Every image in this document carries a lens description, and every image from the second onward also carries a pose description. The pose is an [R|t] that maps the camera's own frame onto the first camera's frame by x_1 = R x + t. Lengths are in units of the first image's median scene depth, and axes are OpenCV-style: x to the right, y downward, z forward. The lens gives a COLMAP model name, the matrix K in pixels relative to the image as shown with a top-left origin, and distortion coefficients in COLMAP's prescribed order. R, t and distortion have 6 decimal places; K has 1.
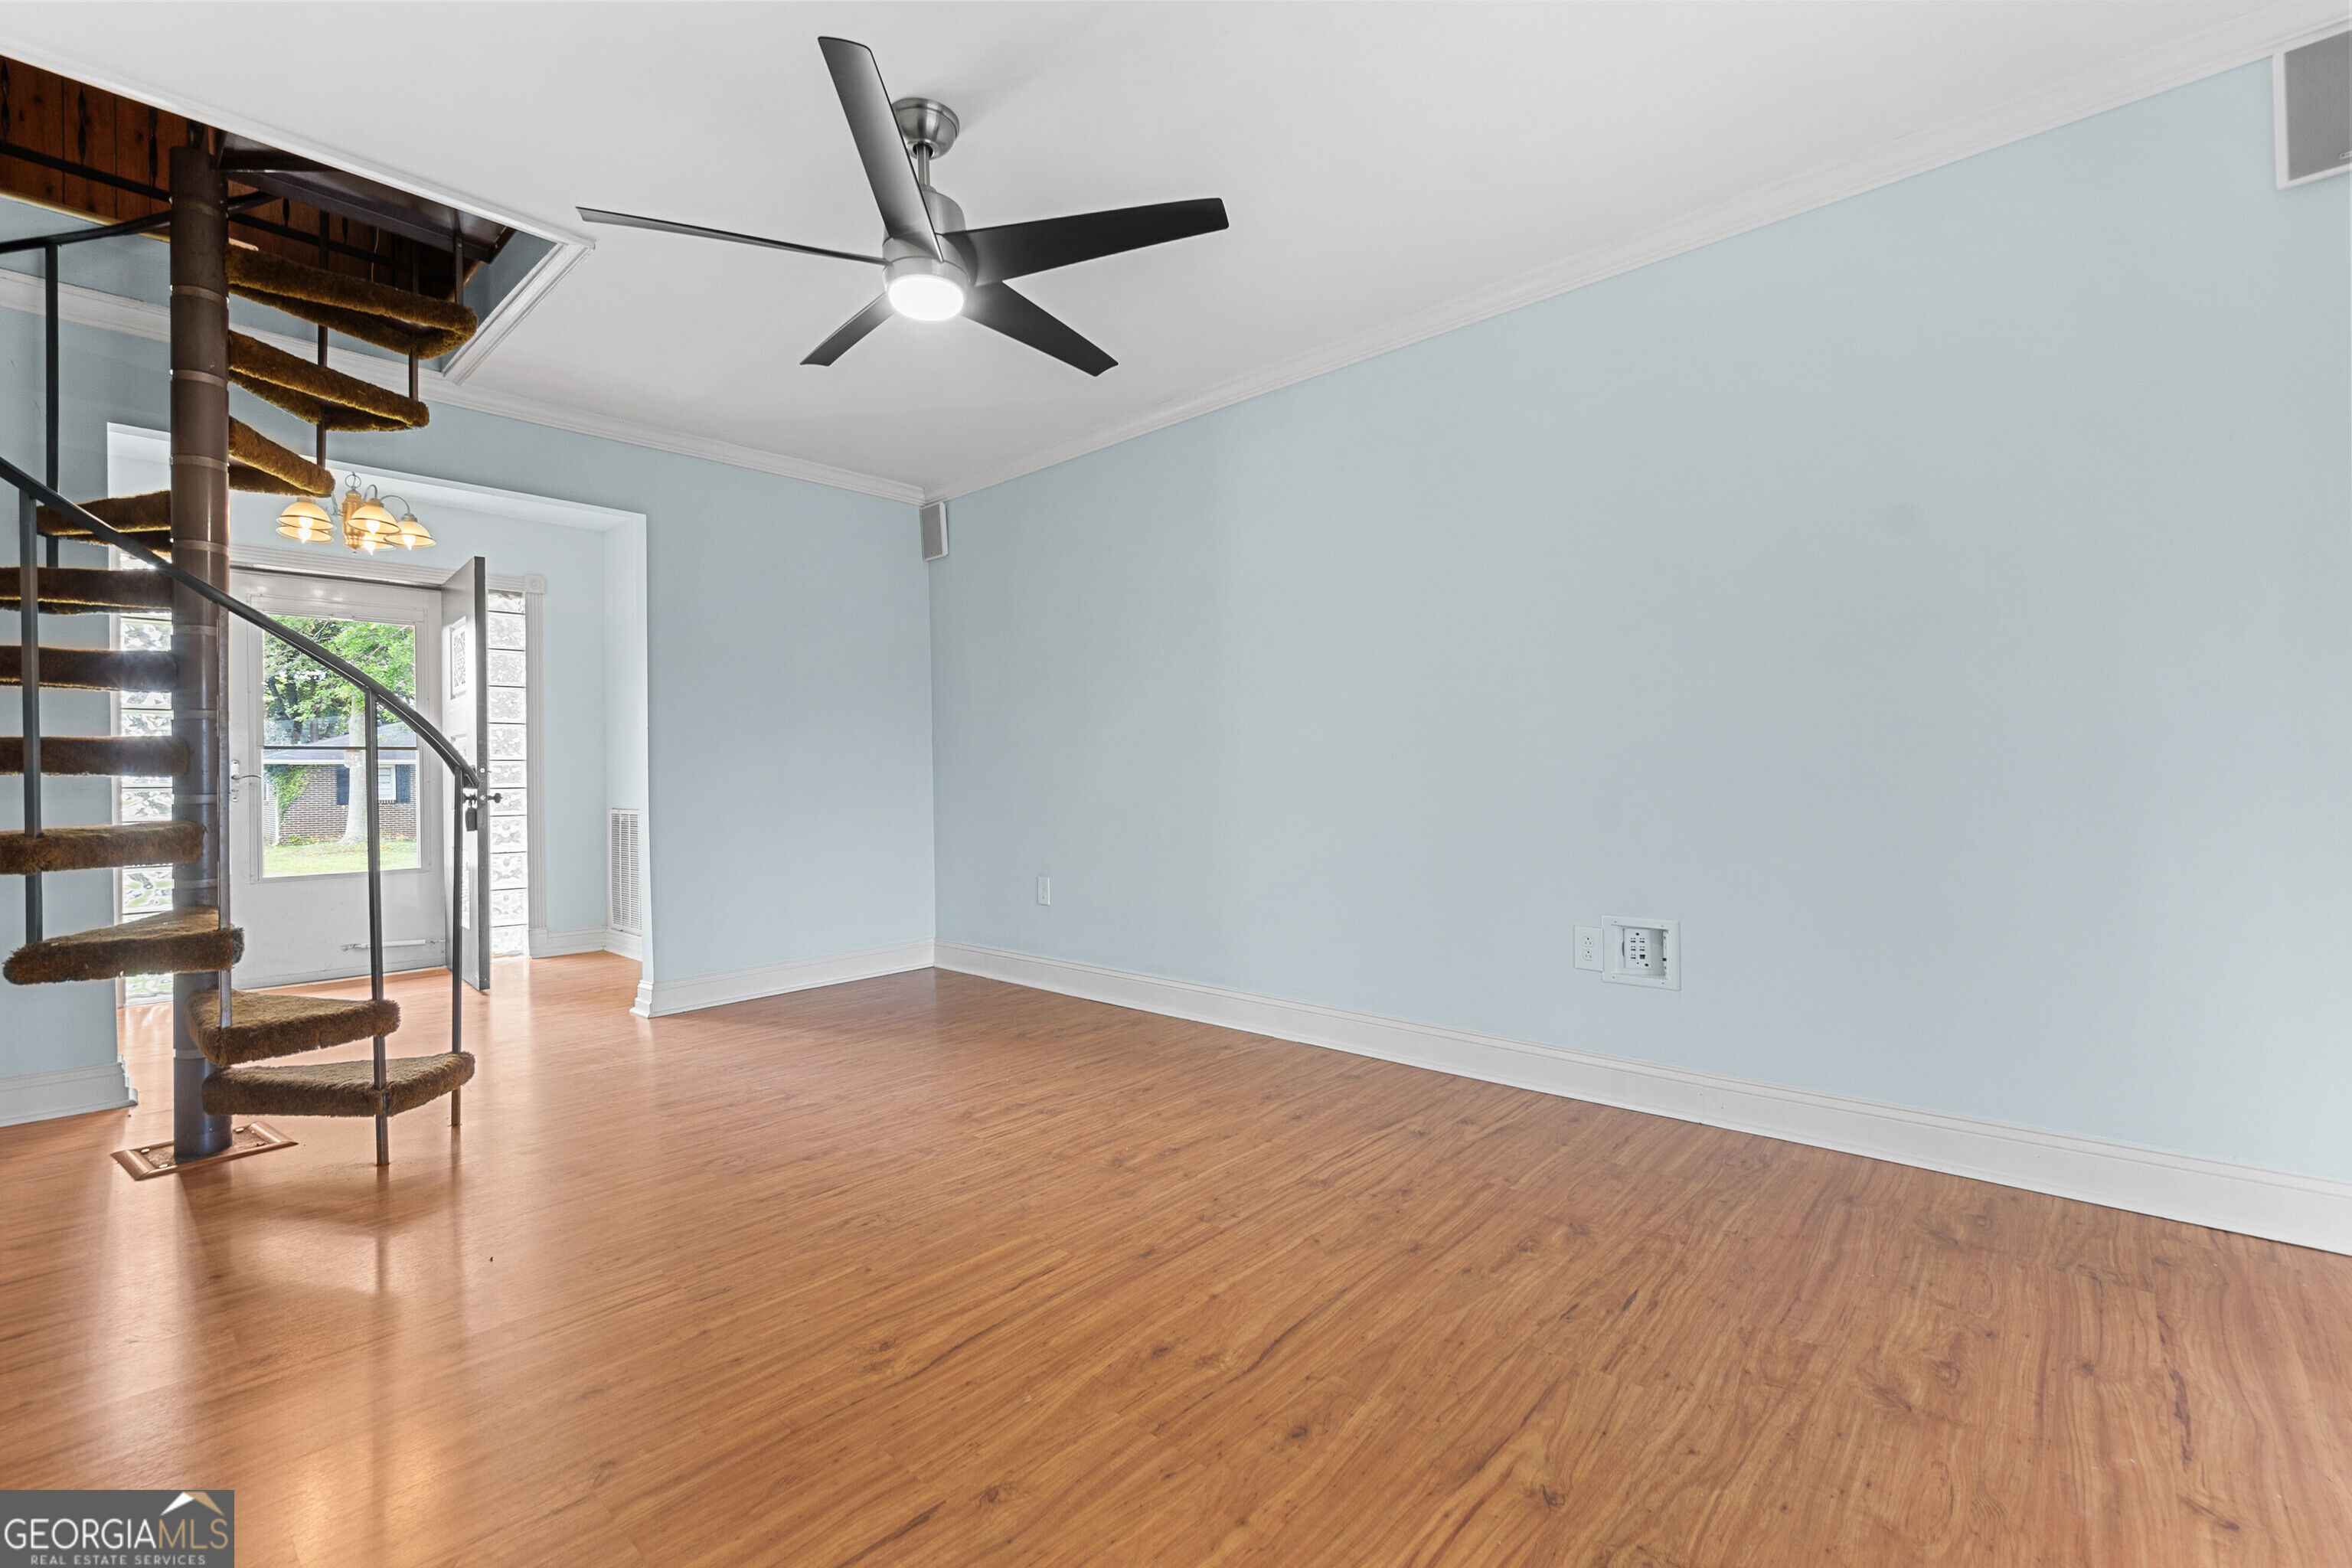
lens RADIAL K [[1003.5, 0, 1175.4], [0, 1003.5, 772.2], [0, 0, 1]] dist [0.001432, 0.000438]
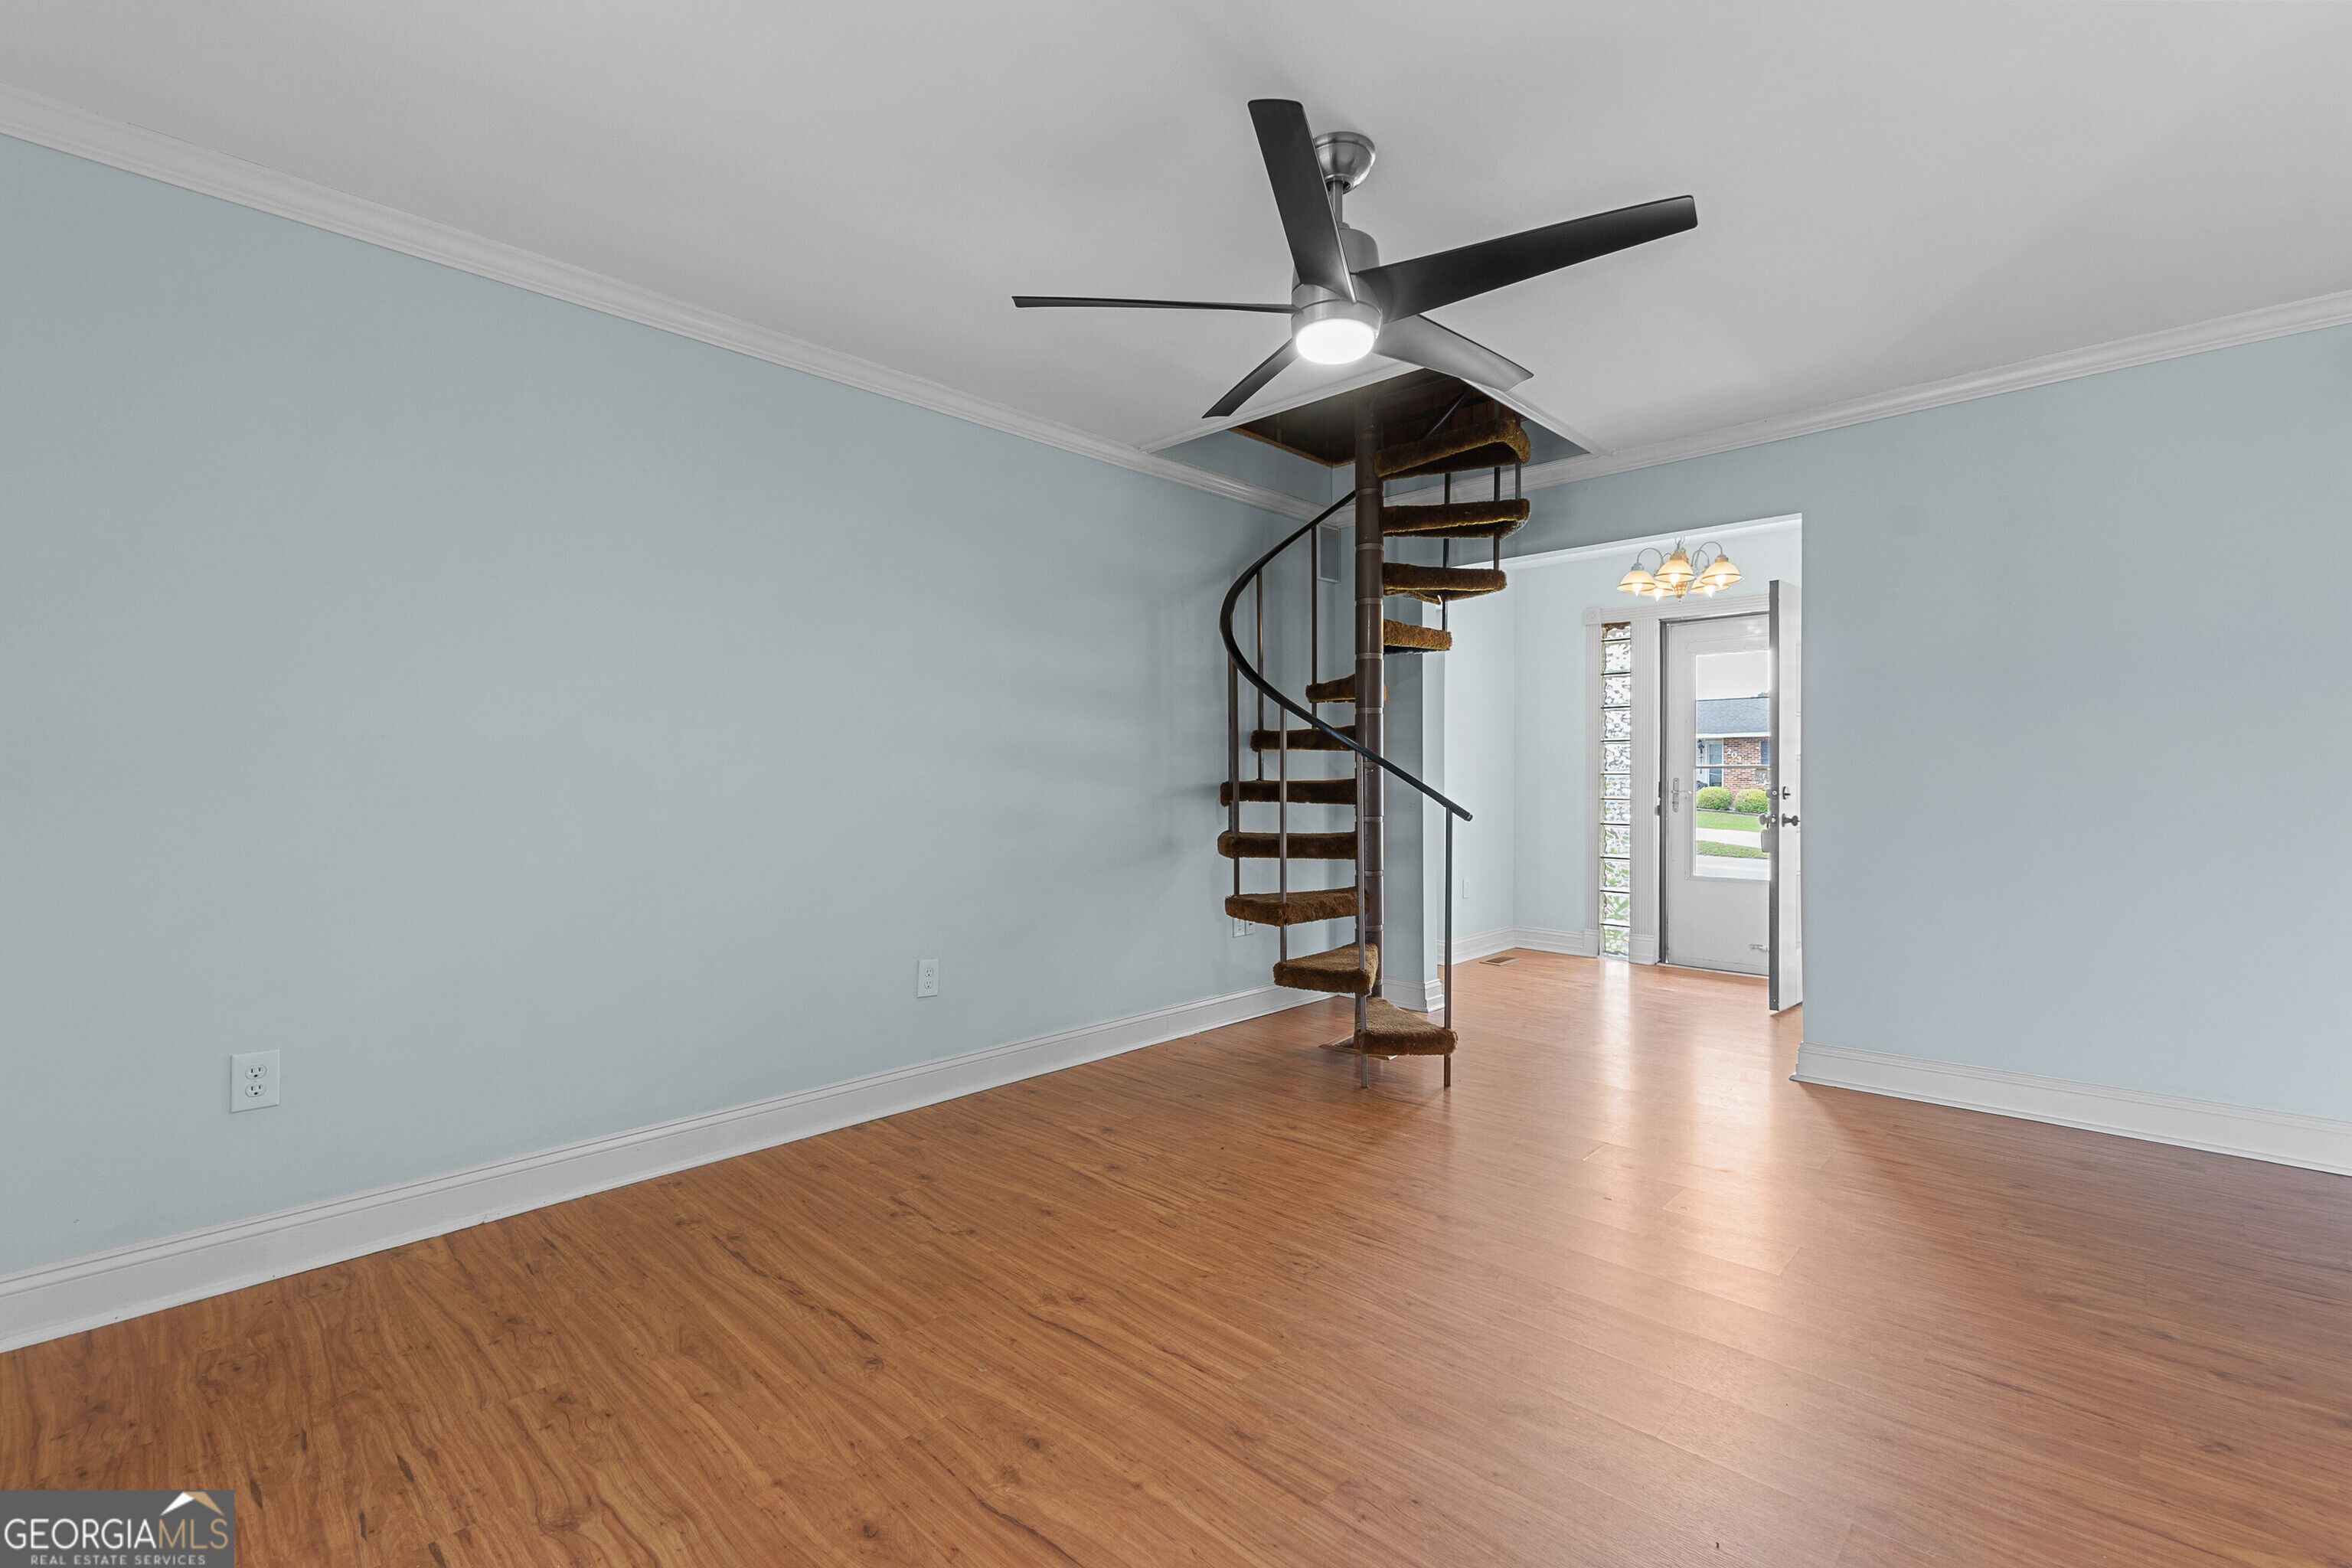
lens RADIAL K [[1029.1, 0, 1160.5], [0, 1029.1, 773.8], [0, 0, 1]] dist [0.000306, 0.000862]
pose [[-0.029817, 0.011631, -0.999488, 0.833847], [0.004952, 0.999922, 0.011488, -0.082196], [0.999543, -0.004607, -0.029872, 0.972226]]
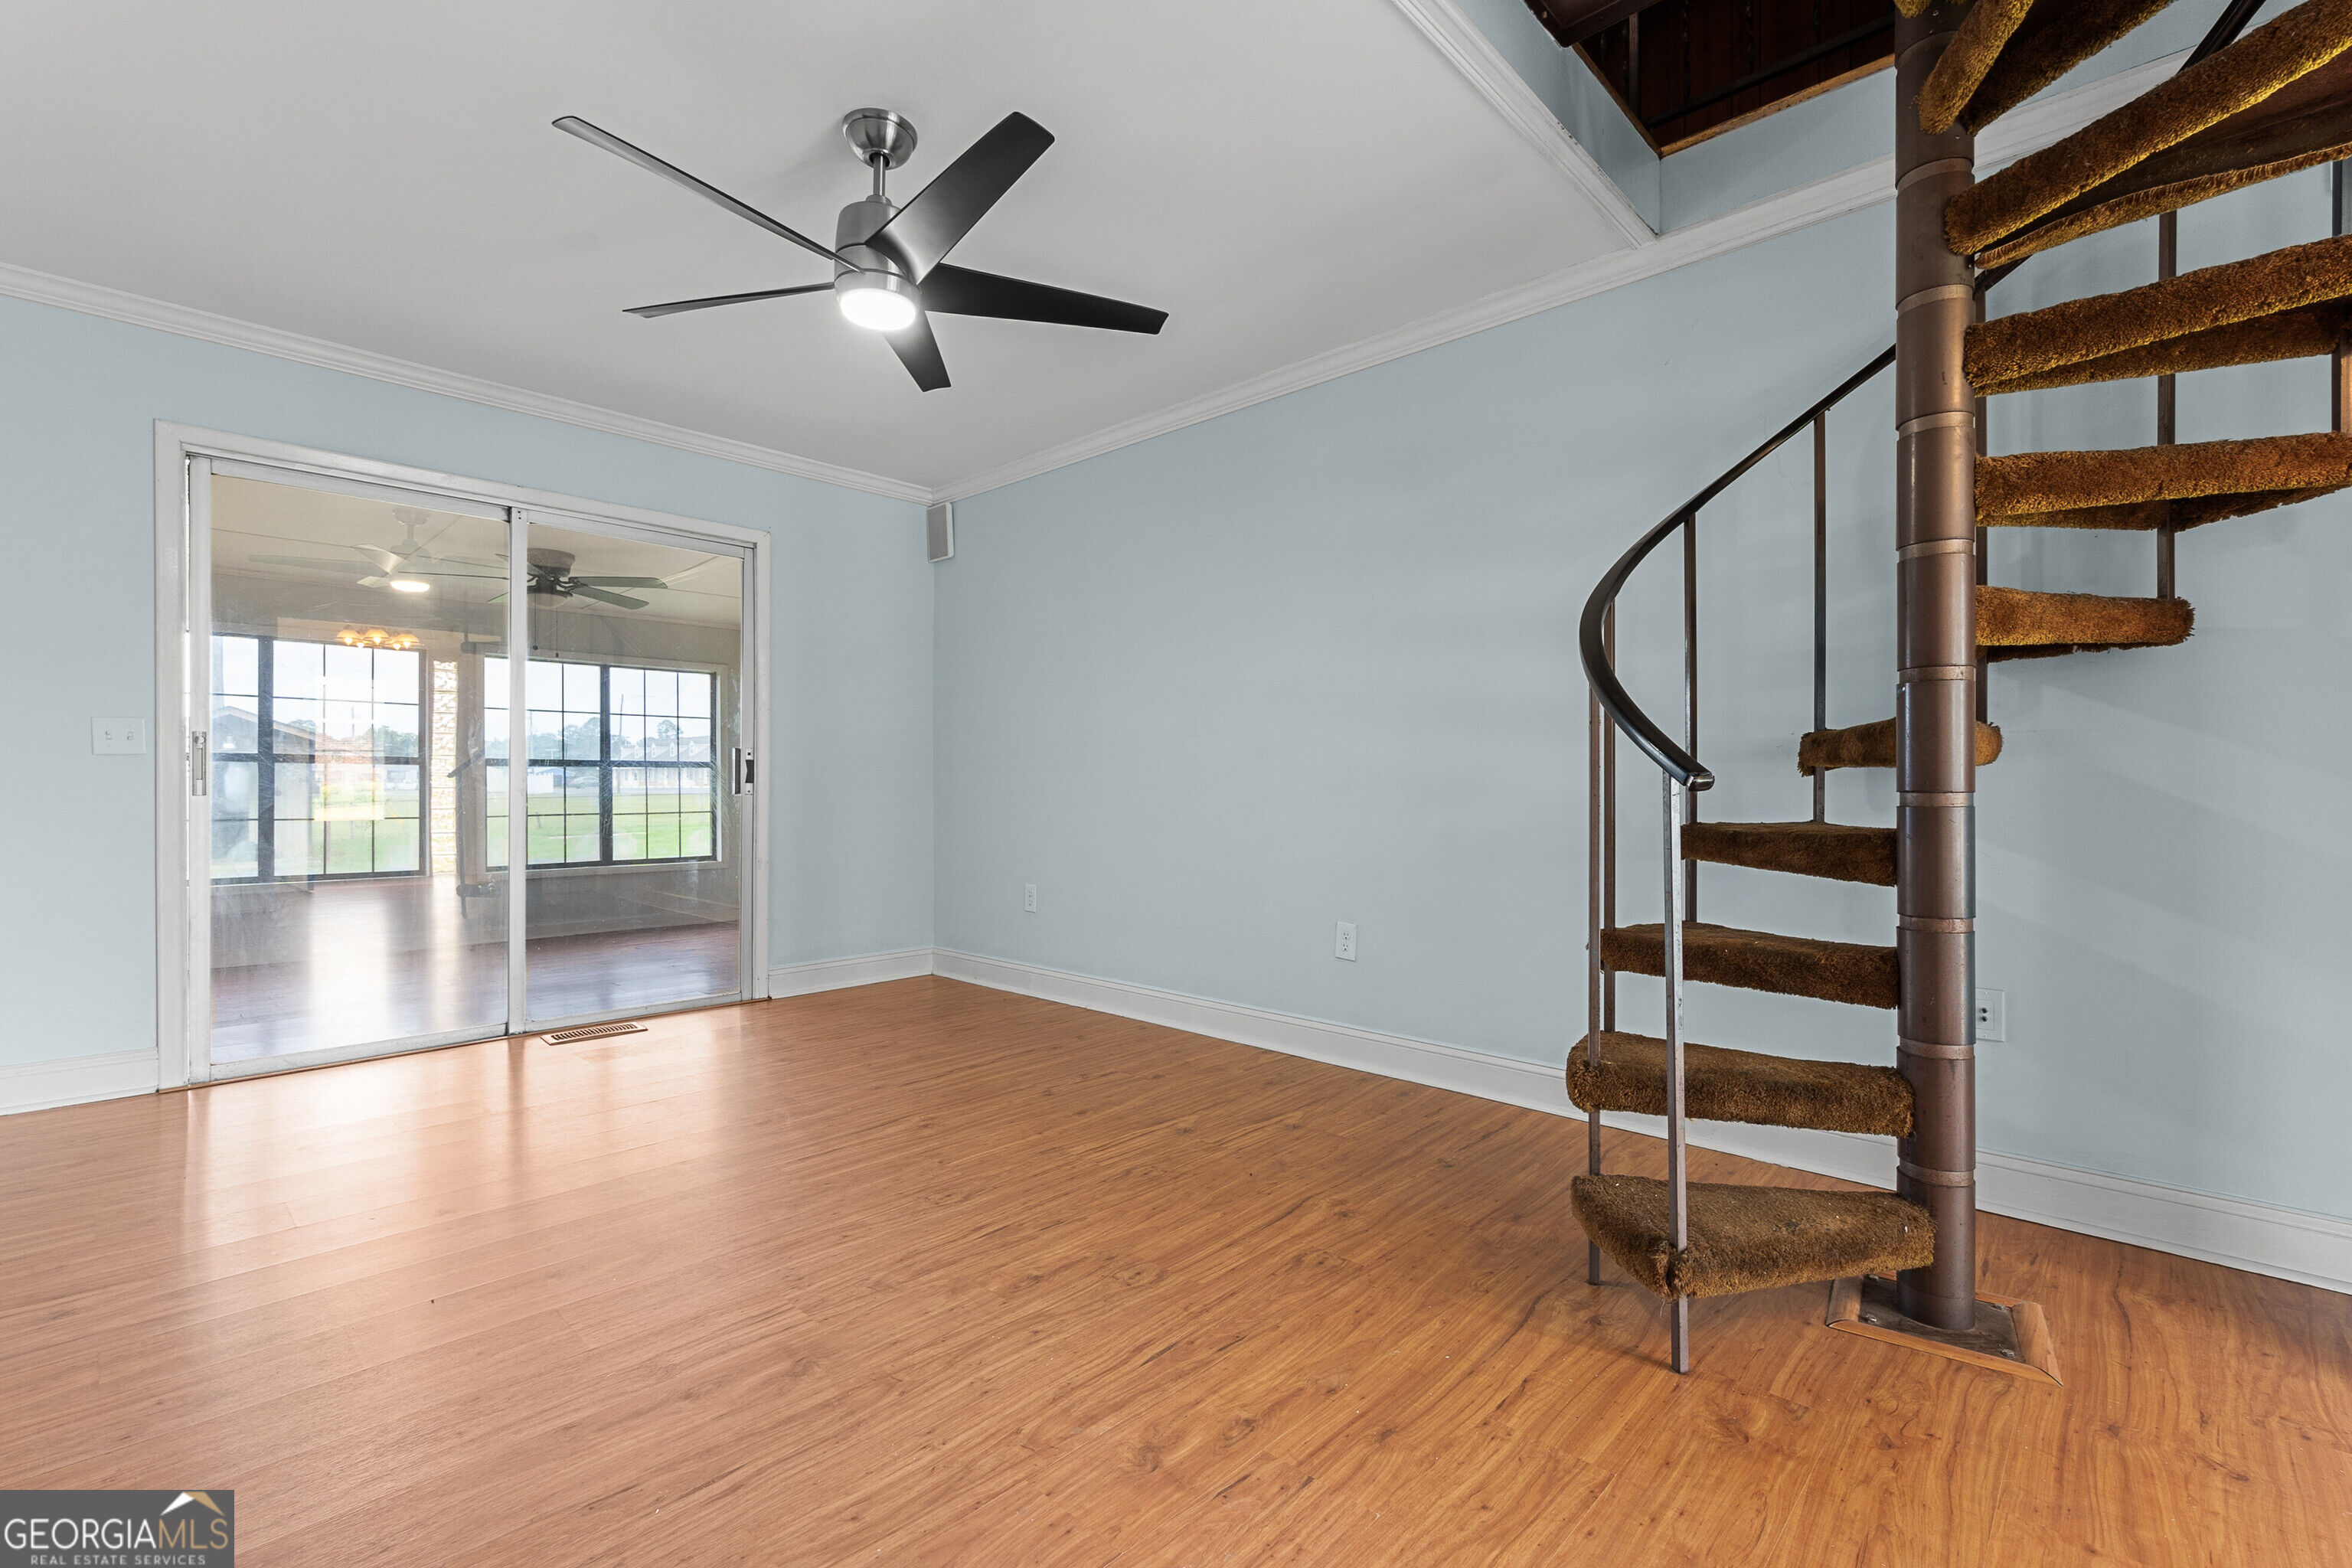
lens RADIAL K [[1056.4, 0, 1176.0], [0, 1056.4, 784.0], [0, 0, 1]] dist [0.001656, 0.000478]
pose [[-0.999543, 0.012016, 0.027746, -0.642782], [0.011903, 0.999920, -0.004250, 0.018211], [-0.027794, -0.003917, -0.999606, 2.317367]]
